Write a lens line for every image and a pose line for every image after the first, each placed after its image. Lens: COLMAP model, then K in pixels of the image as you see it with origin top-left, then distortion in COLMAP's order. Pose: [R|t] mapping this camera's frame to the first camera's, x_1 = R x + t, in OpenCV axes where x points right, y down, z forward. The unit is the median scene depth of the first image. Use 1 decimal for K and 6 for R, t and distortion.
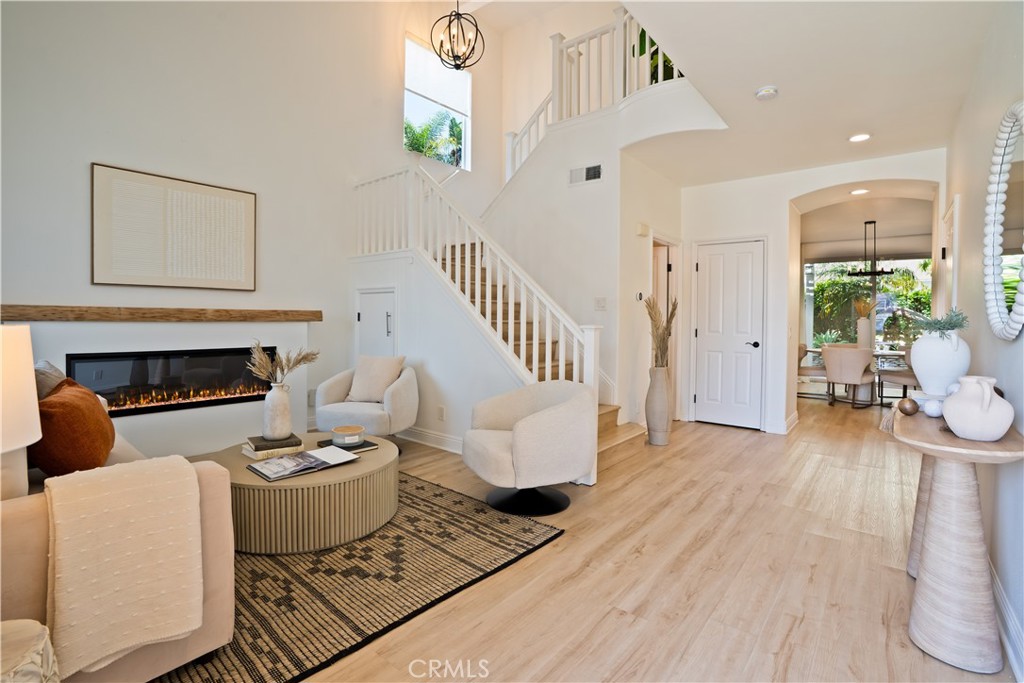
lens RADIAL K [[471.7, 0, 486.9], [0, 471.7, 318.5], [0, 0, 1]] dist [0.004740, 0.010591]
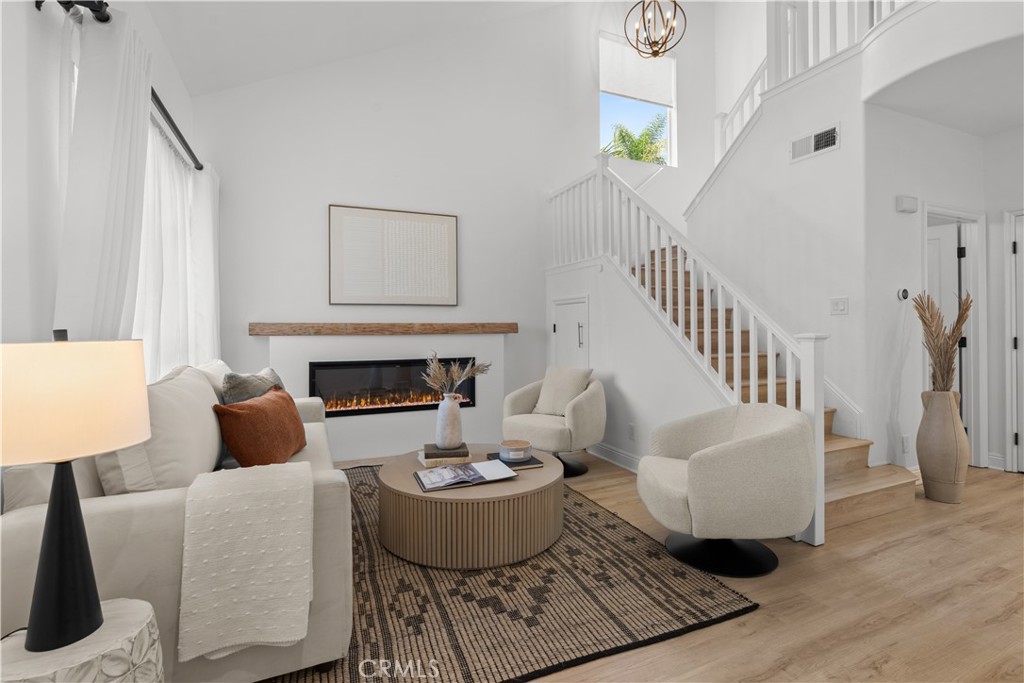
lens RADIAL K [[471.7, 0, 507.1], [0, 471.7, 325.2], [0, 0, 1]] dist [0.004740, 0.010591]
pose [[0.914598, -0.018740, -0.403930, 0.076171], [0.014834, 0.999808, -0.012798, 0.002874], [0.404093, 0.005713, 0.914700, 0.095004]]
